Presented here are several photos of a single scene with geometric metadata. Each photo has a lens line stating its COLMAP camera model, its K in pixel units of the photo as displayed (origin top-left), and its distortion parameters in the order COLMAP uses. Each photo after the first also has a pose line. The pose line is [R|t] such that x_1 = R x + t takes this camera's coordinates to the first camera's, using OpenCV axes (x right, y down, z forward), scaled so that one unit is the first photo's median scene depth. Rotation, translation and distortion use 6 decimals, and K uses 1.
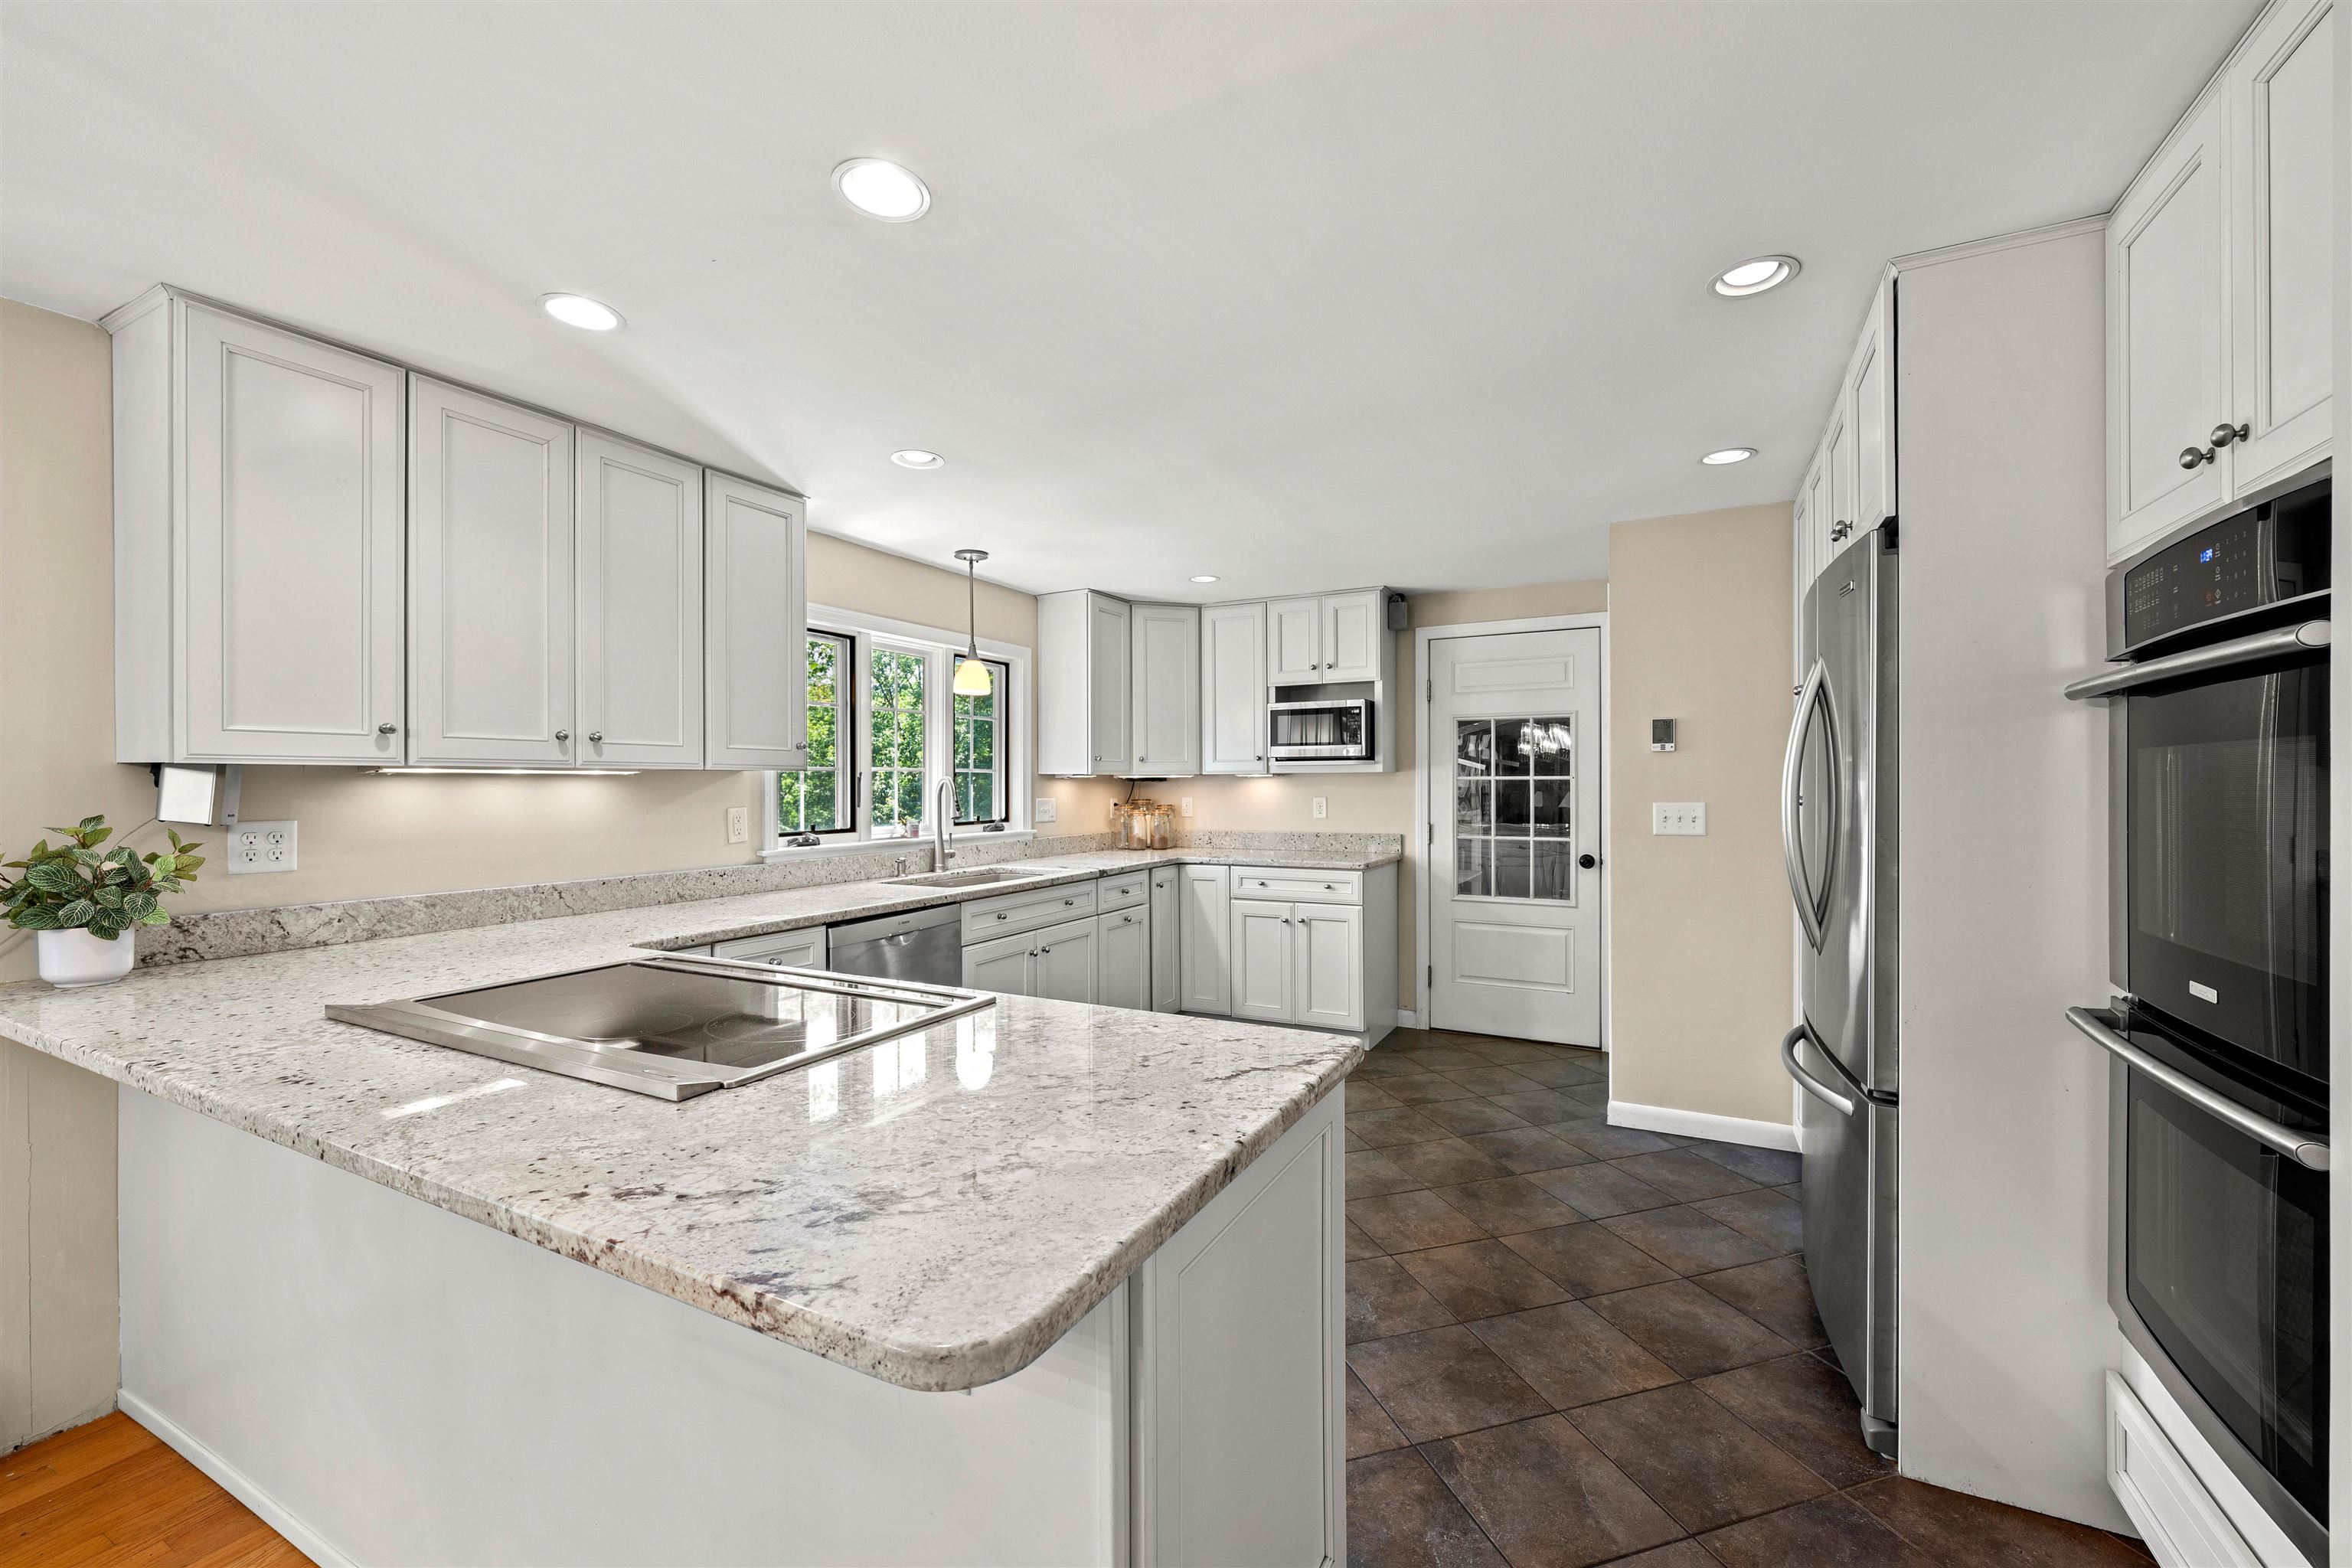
lens RADIAL K [[940.7, 0, 1176.0], [0, 940.7, 784.0], [0, 0, 1]] dist [-0.000603, -0.000036]
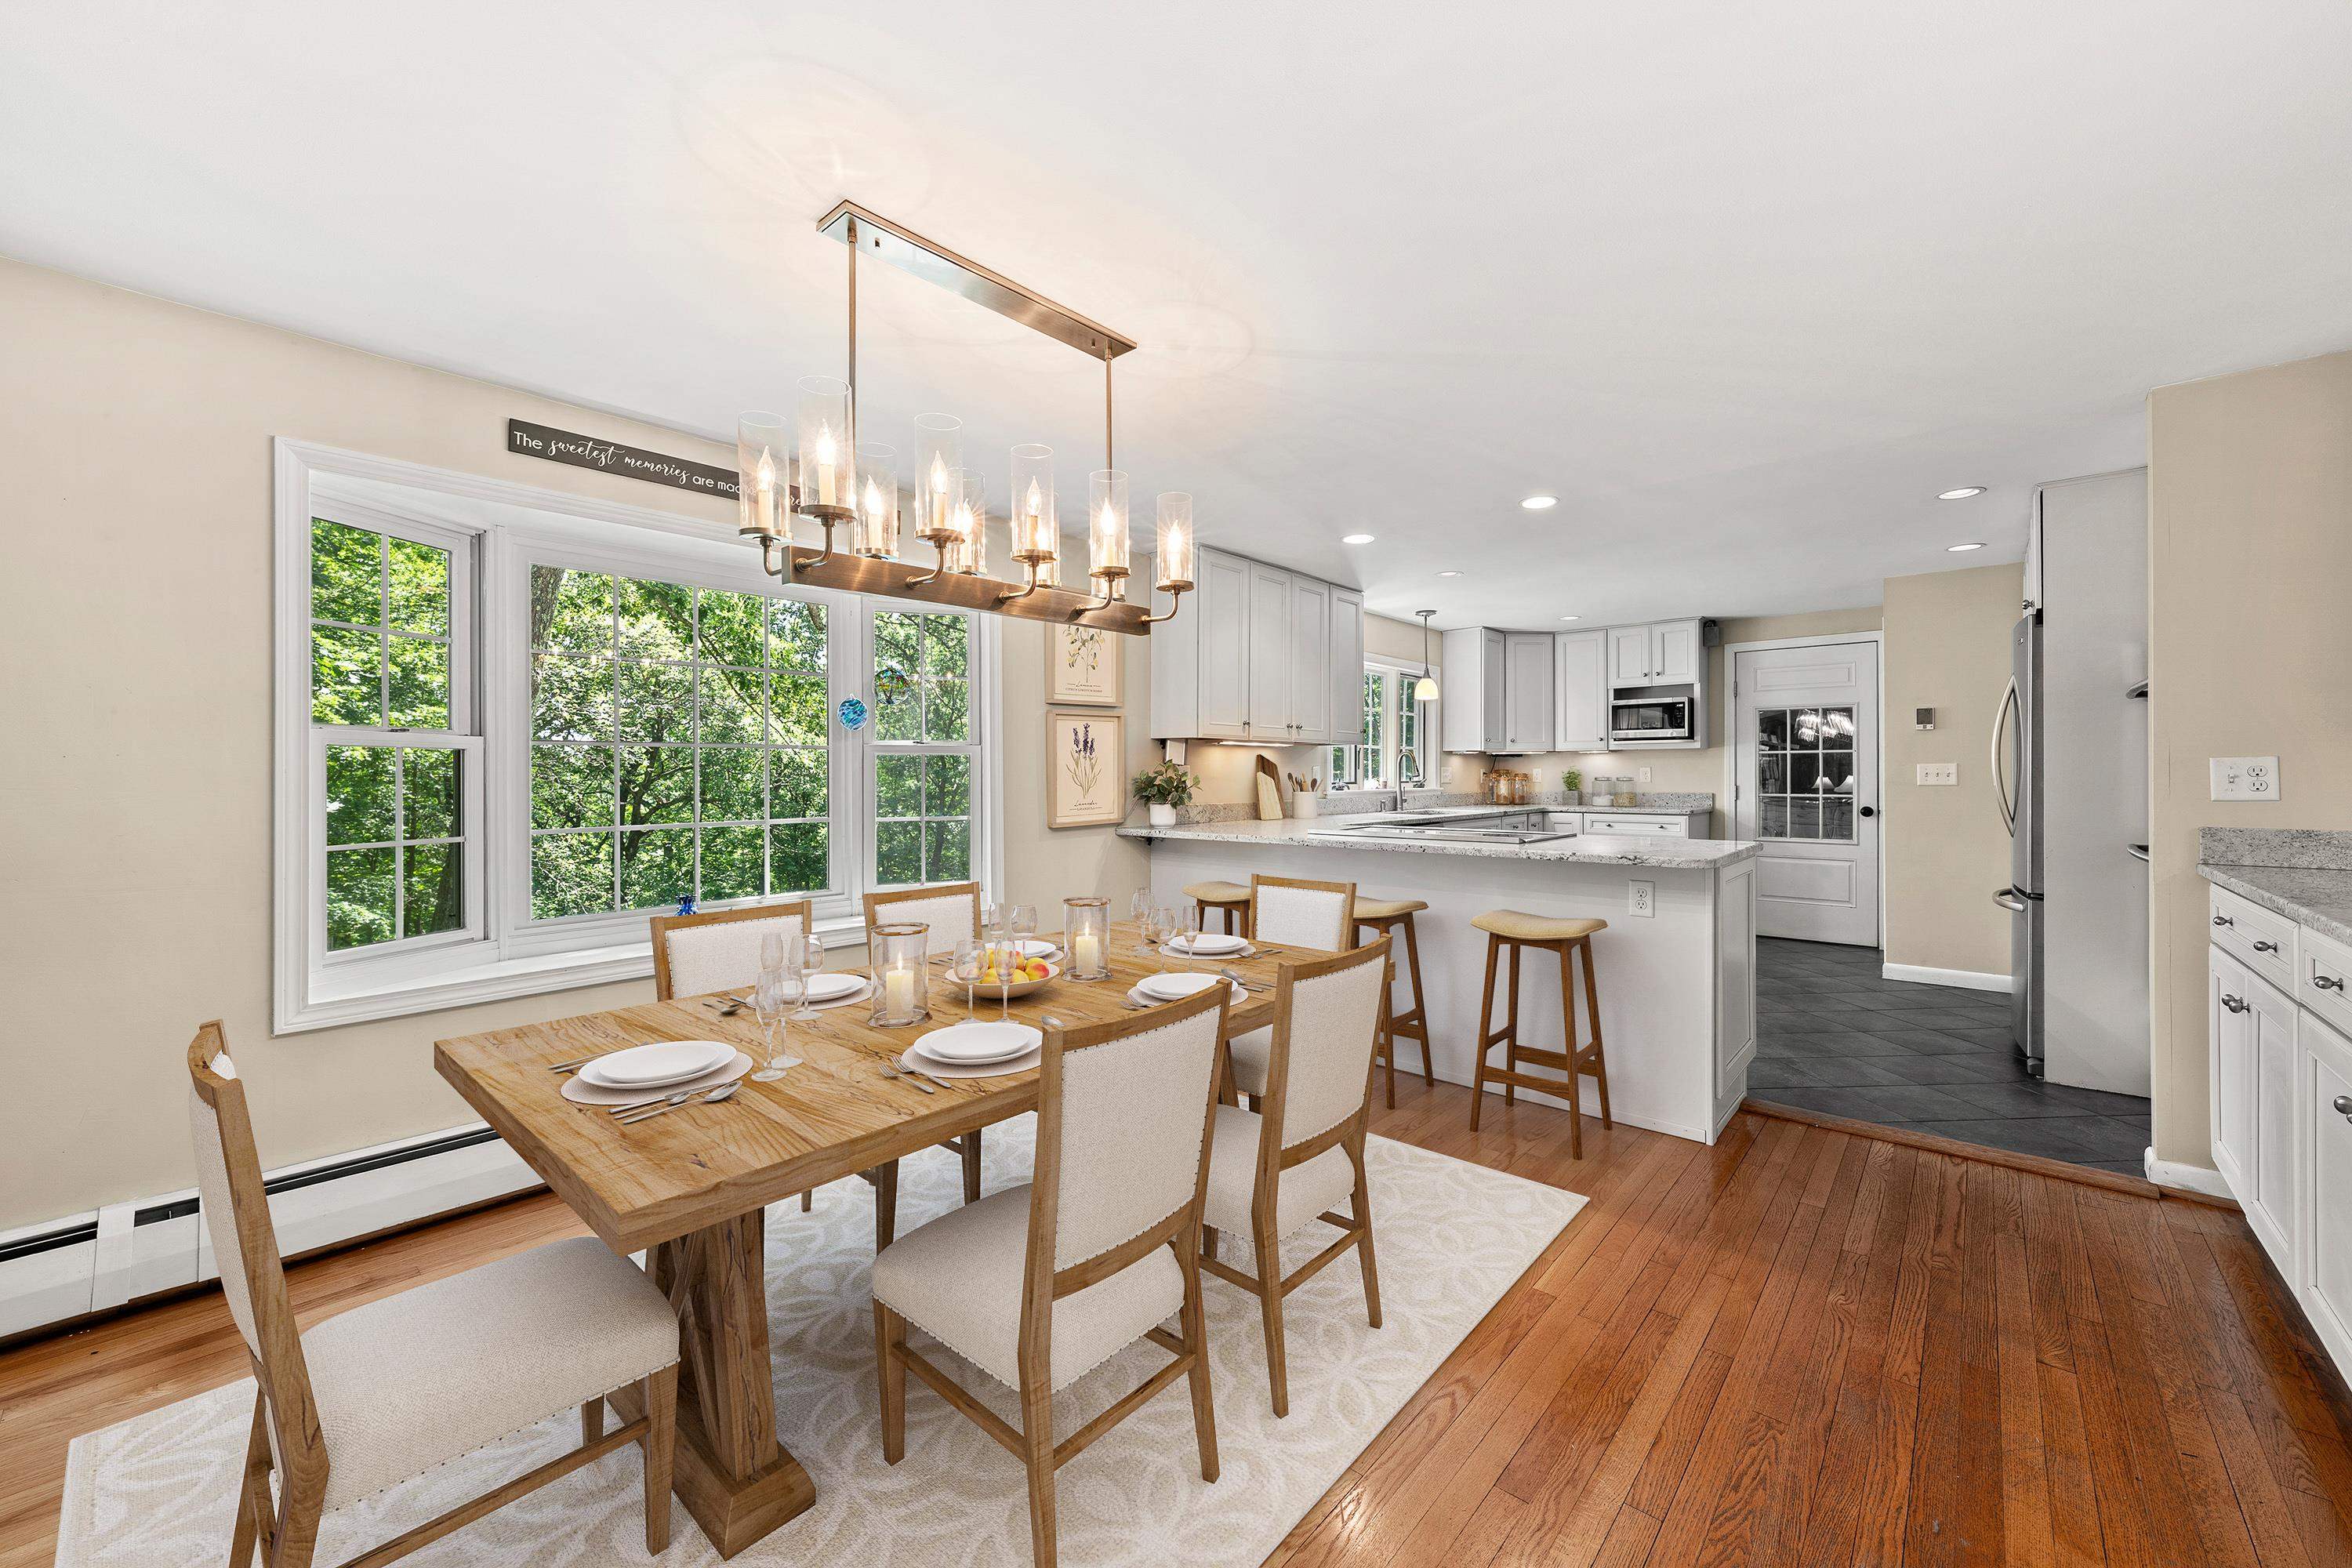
lens RADIAL K [[902.5, 0, 1178.2], [0, 902.5, 770.9], [0, 0, 1]] dist [-0.000157, 0.000045]
pose [[0.971207, 0.001039, -0.238236, -0.226259], [-0.002126, 0.999988, -0.004306, 0.030129], [0.238228, 0.004688, 0.971198, -0.520567]]
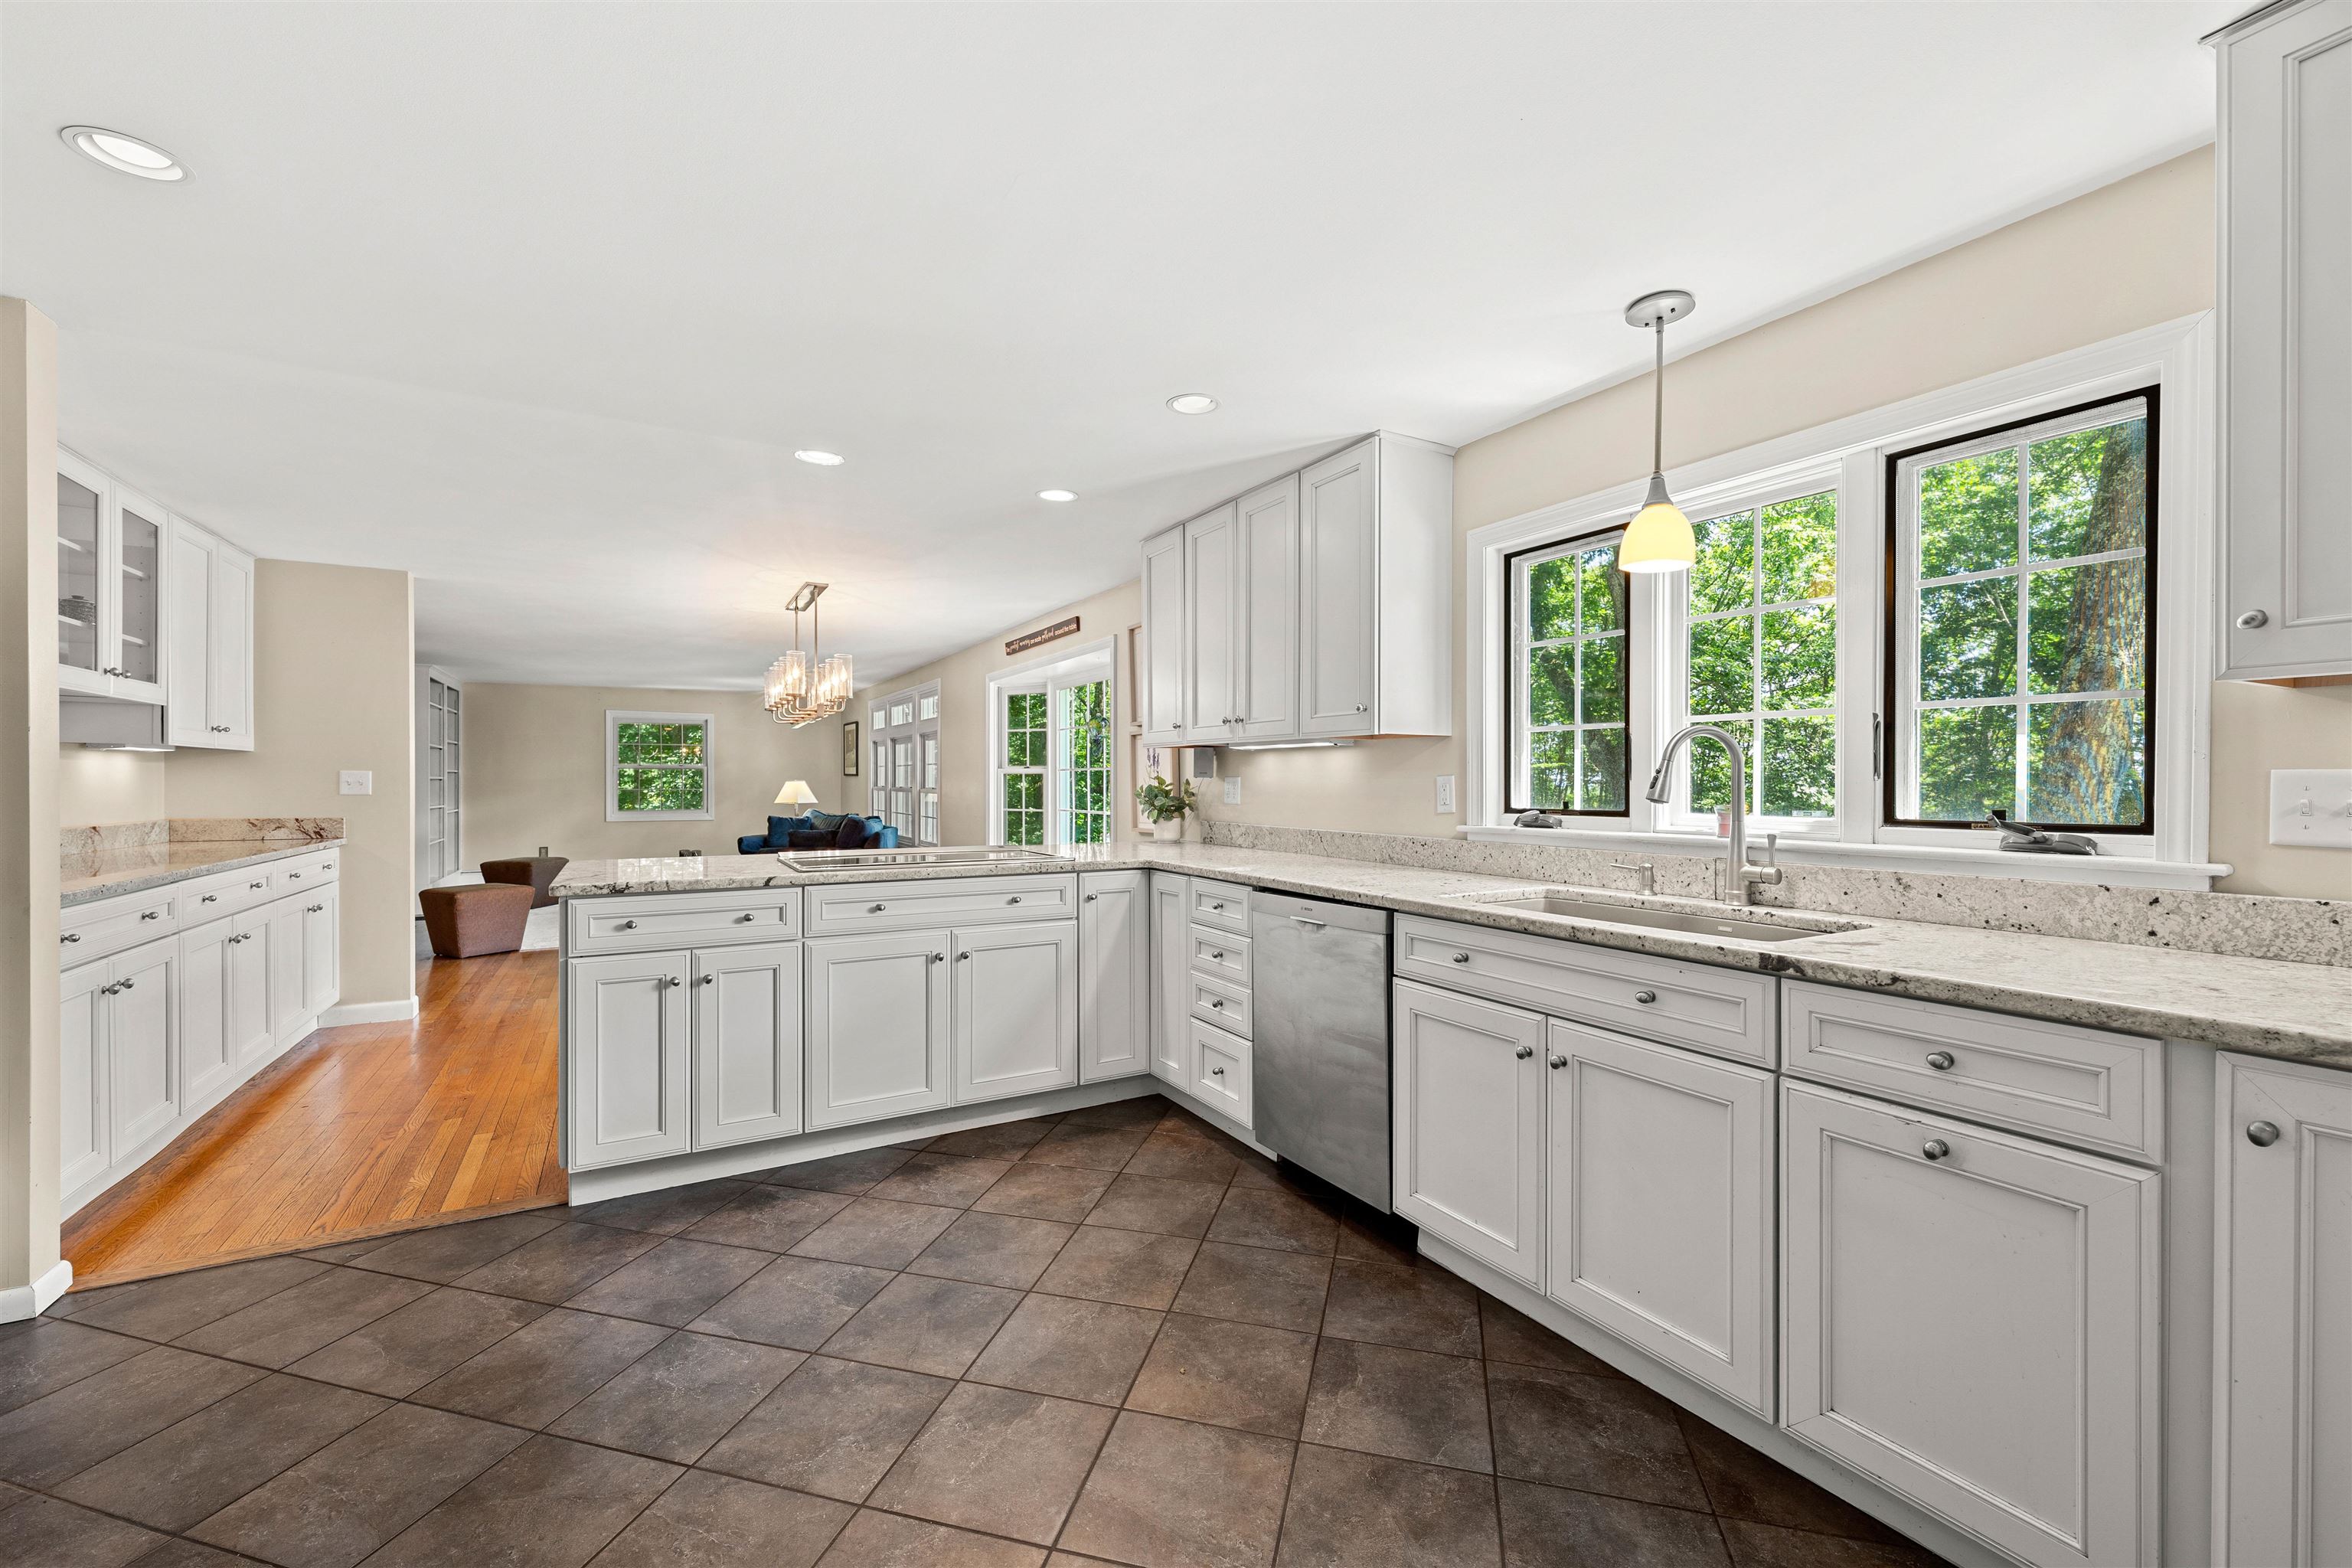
lens RADIAL K [[933.7, 0, 1170.4], [0, 933.7, 787.6], [0, 0, 1]] dist [0.000363, 0.000067]
pose [[-0.536837, 0.008965, -0.843638, 0.332767], [-0.000465, 0.999940, 0.010922, 0.019604], [0.843686, 0.006256, -0.536801, 0.920905]]
